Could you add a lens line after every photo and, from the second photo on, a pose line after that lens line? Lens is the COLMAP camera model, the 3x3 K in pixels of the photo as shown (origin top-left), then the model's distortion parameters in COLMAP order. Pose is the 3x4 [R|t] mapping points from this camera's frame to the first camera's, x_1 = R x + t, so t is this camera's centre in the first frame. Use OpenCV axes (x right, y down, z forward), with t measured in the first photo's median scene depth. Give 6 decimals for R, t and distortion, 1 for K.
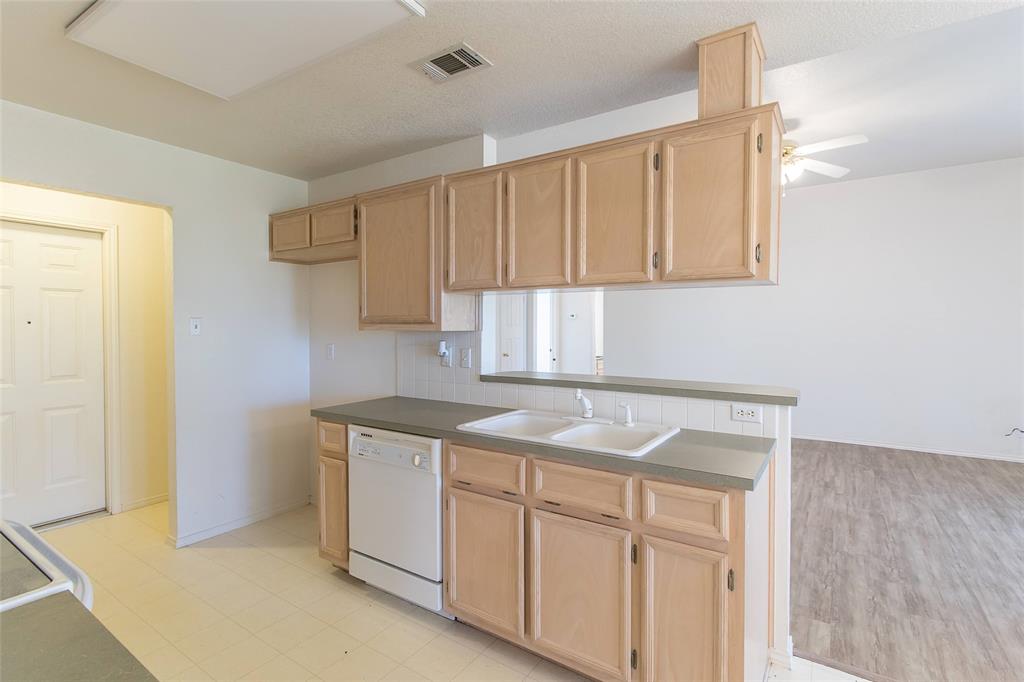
lens RADIAL K [[487.8, 0, 511.3], [0, 487.8, 337.1], [0, 0, 1]] dist [0.002015, 0.000534]
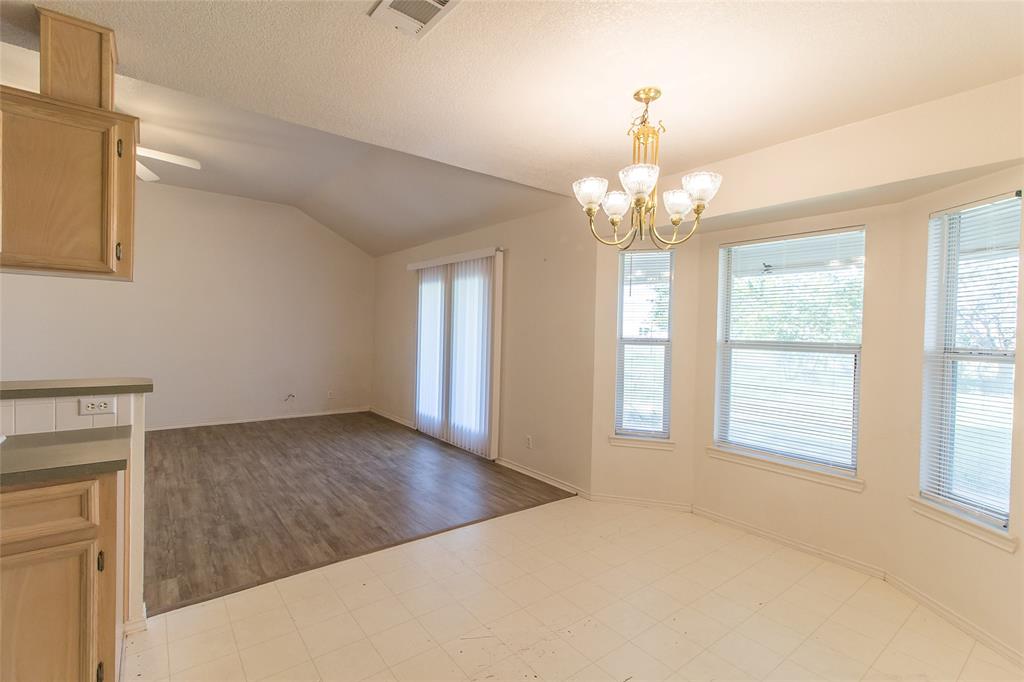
lens RADIAL K [[469.1, 0, 513.1], [0, 469.1, 337.3], [0, 0, 1]] dist [0.002270, 0.000166]
pose [[0.311893, -0.010244, 0.950062, -0.142388], [-0.004432, 0.999915, 0.012236, -0.001162], [-0.950107, -0.008028, 0.311821, -0.096779]]
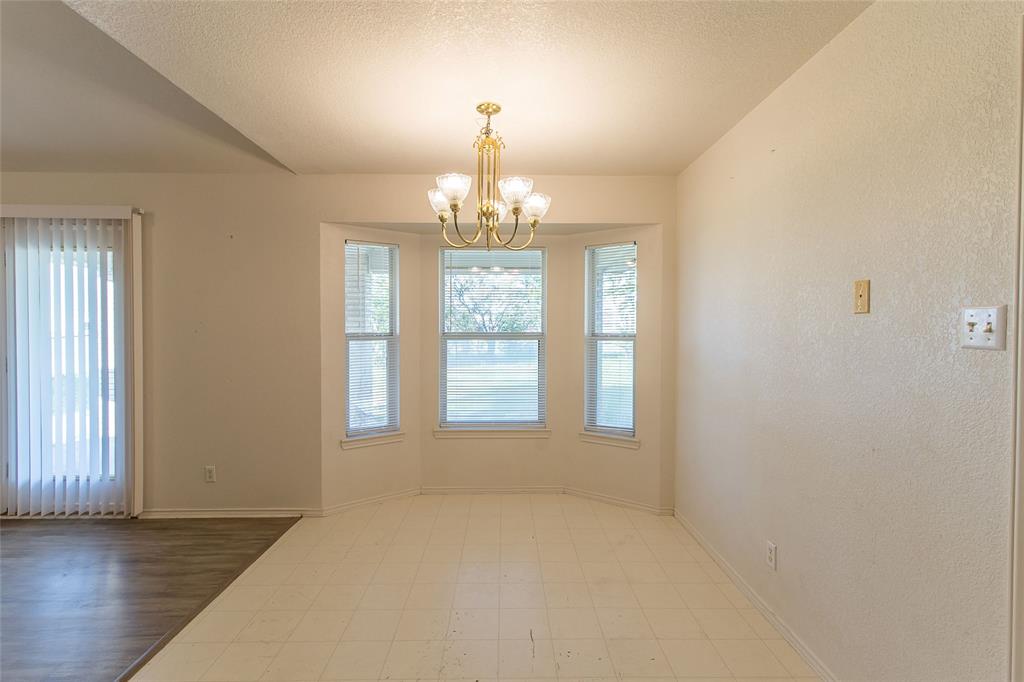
lens RADIAL K [[477.1, 0, 512.3], [0, 477.1, 337.1], [0, 0, 1]] dist [0.001852, 0.000335]
pose [[-0.573662, -0.018470, 0.818884, -0.056114], [0.012910, 0.999418, 0.031586, -0.011015], [-0.818990, 0.028691, -0.573090, 0.475074]]
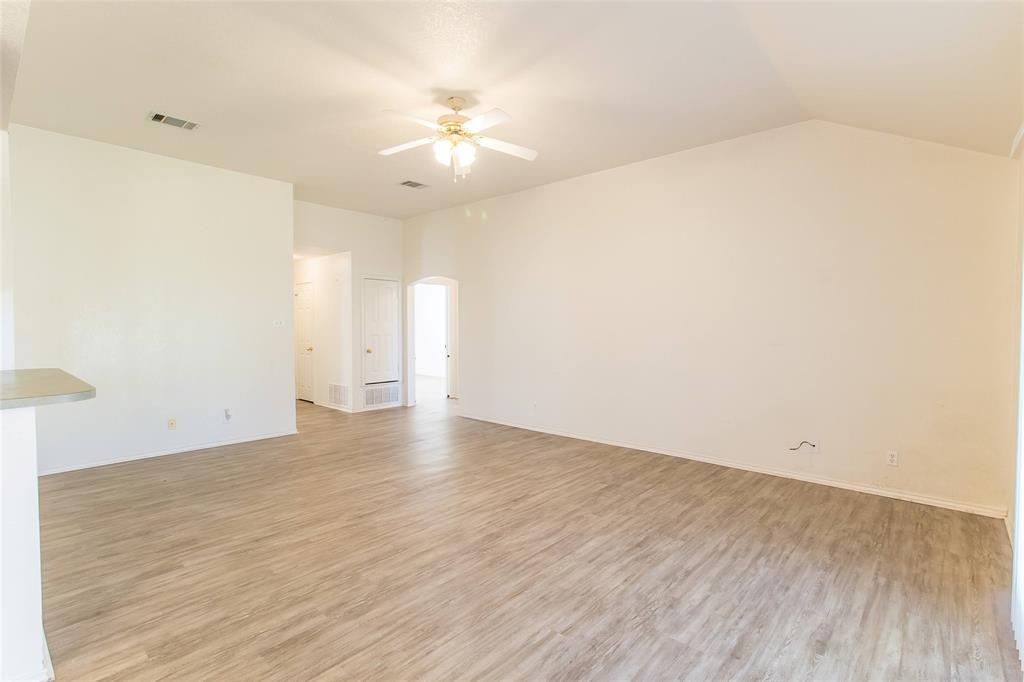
lens RADIAL K [[481.6, 0, 518.5], [0, 481.6, 351.5], [0, 0, 1]] dist [-0.001803, -0.000199]
pose [[0.991576, 0.007729, -0.129292, 1.311947], [-0.002838, 0.999275, 0.037972, -0.002529], [0.129492, -0.037285, 0.990879, 0.227557]]
